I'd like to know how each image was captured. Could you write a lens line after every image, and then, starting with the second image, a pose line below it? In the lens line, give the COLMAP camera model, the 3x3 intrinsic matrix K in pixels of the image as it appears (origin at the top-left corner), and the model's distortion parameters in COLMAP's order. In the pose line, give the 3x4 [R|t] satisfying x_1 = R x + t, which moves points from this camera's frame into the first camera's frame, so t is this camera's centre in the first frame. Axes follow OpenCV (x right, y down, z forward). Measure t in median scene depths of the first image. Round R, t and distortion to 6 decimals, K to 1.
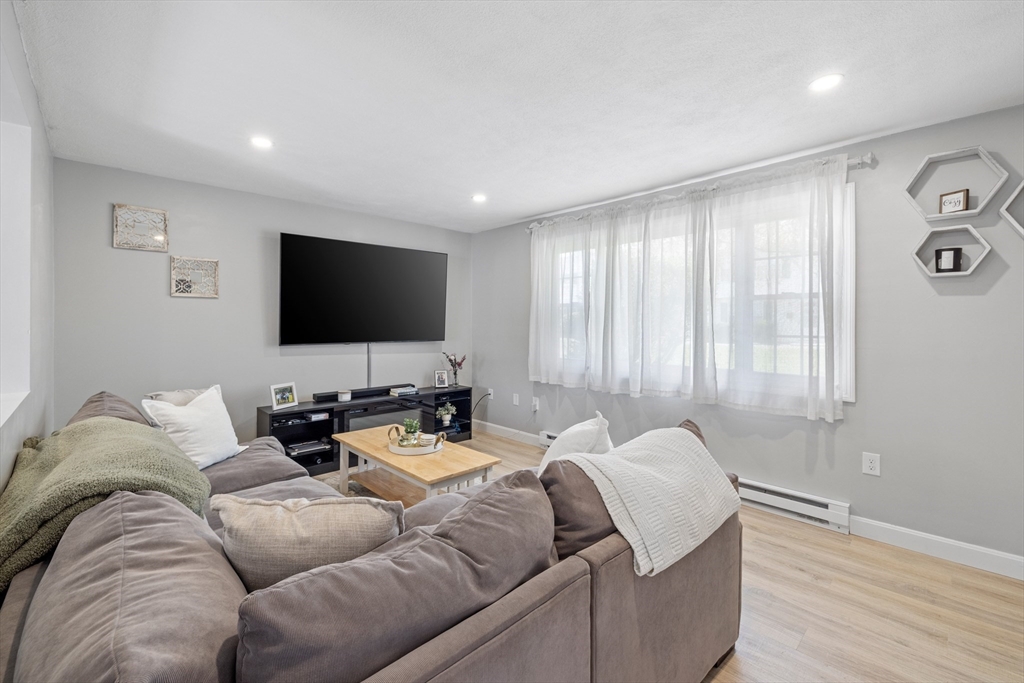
lens RADIAL K [[433.3, 0, 505.6], [0, 433.3, 324.9], [0, 0, 1]] dist [-0.005015, 0.002076]
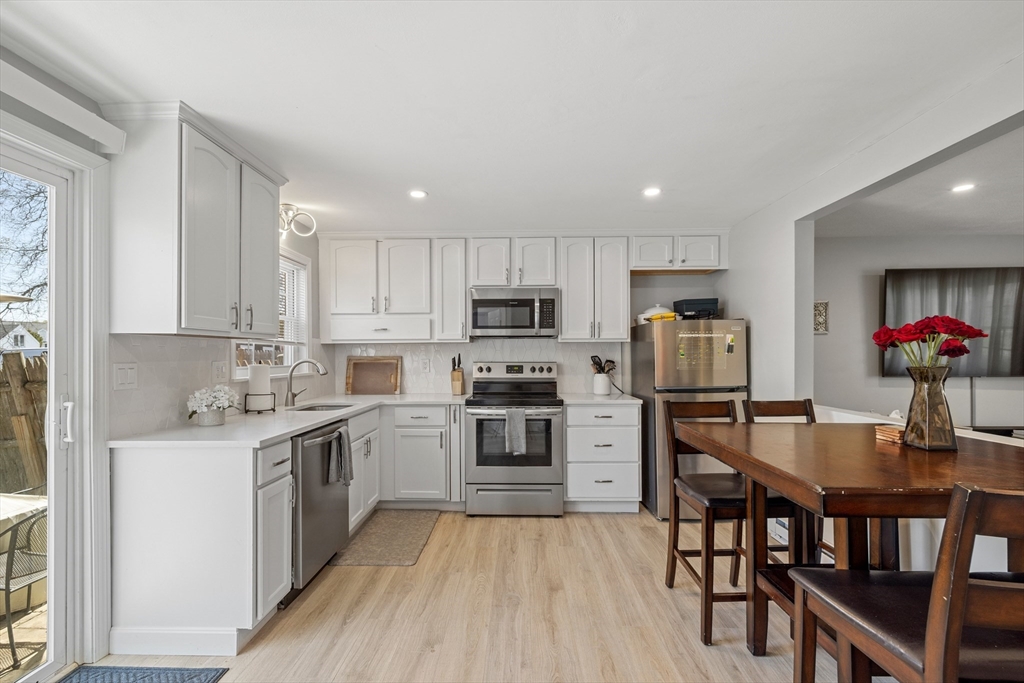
lens RADIAL K [[439.3, 0, 507.0], [0, 439.3, 351.4], [0, 0, 1]] dist [-0.002801, 0.000421]
pose [[0.703494, -0.010755, -0.710619, -0.395400], [0.003625, 0.999927, -0.011545, -0.004858], [0.710692, 0.005546, 0.703482, -0.383718]]
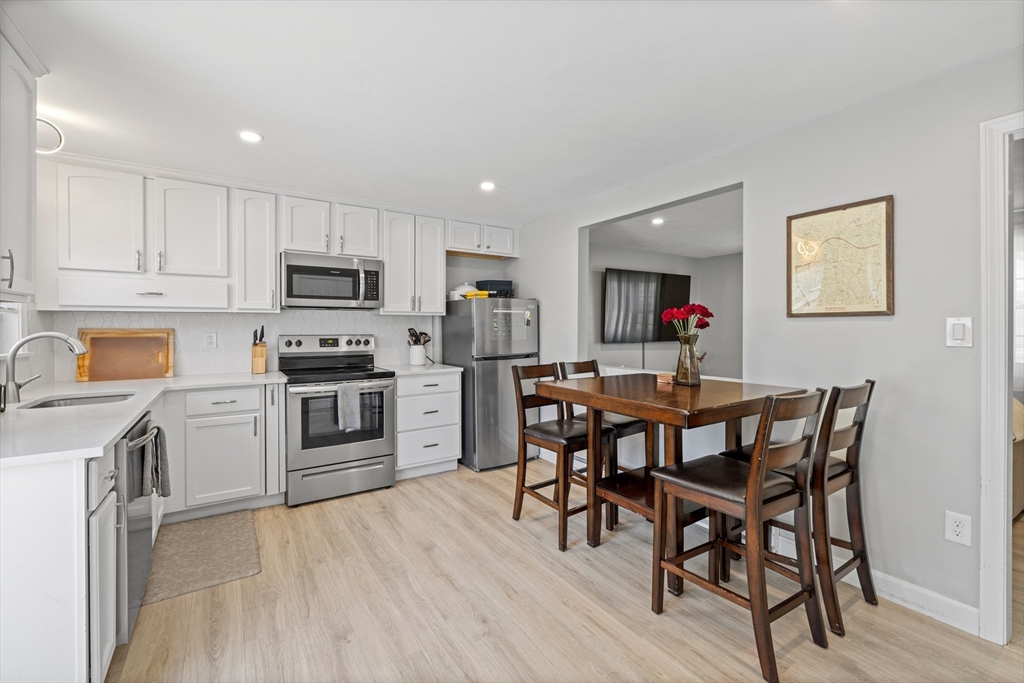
lens RADIAL K [[433.3, 0, 507.8], [0, 433.3, 327.0], [0, 0, 1]] dist [-0.005015, 0.002076]
pose [[0.983235, -0.004236, -0.182292, -0.557305], [0.003658, 0.999987, -0.003509, -0.004299], [0.182304, 0.002783, 0.983238, -0.512533]]
